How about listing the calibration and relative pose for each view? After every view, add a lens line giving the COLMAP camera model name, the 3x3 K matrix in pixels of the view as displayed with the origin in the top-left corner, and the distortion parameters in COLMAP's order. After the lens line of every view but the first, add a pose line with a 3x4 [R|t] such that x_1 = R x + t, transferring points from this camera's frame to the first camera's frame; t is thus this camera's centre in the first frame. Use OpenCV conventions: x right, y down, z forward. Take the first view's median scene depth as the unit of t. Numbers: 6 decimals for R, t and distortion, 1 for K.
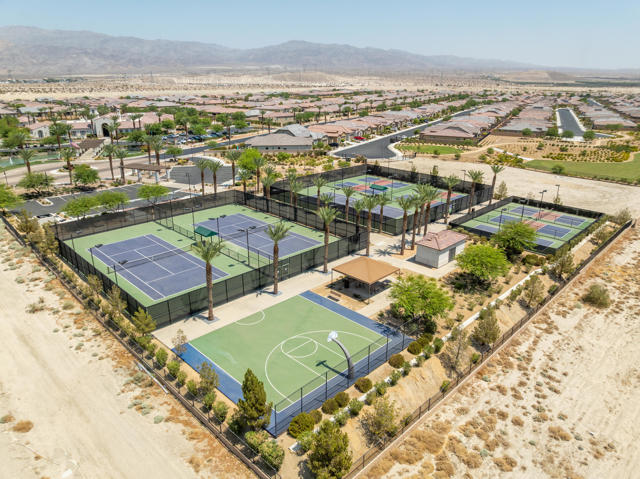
lens RADIAL K [[448.7, 0, 320.0], [0, 448.7, 239.5], [0, 0, 1]] dist [-0.044760, 0.001223]
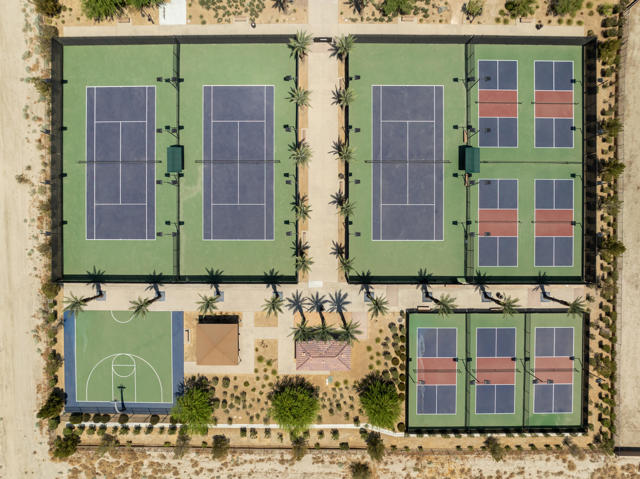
lens RADIAL K [[448.7, 0, 320.0], [0, 448.7, 239.5], [0, 0, 1]] dist [-0.044760, 0.001223]
pose [[0.706061, 0.708139, -0.004109, 0.123903], [-0.229525, 0.234333, 0.944672, -1.385661], [0.669922, -0.666054, 0.327989, 1.173166]]
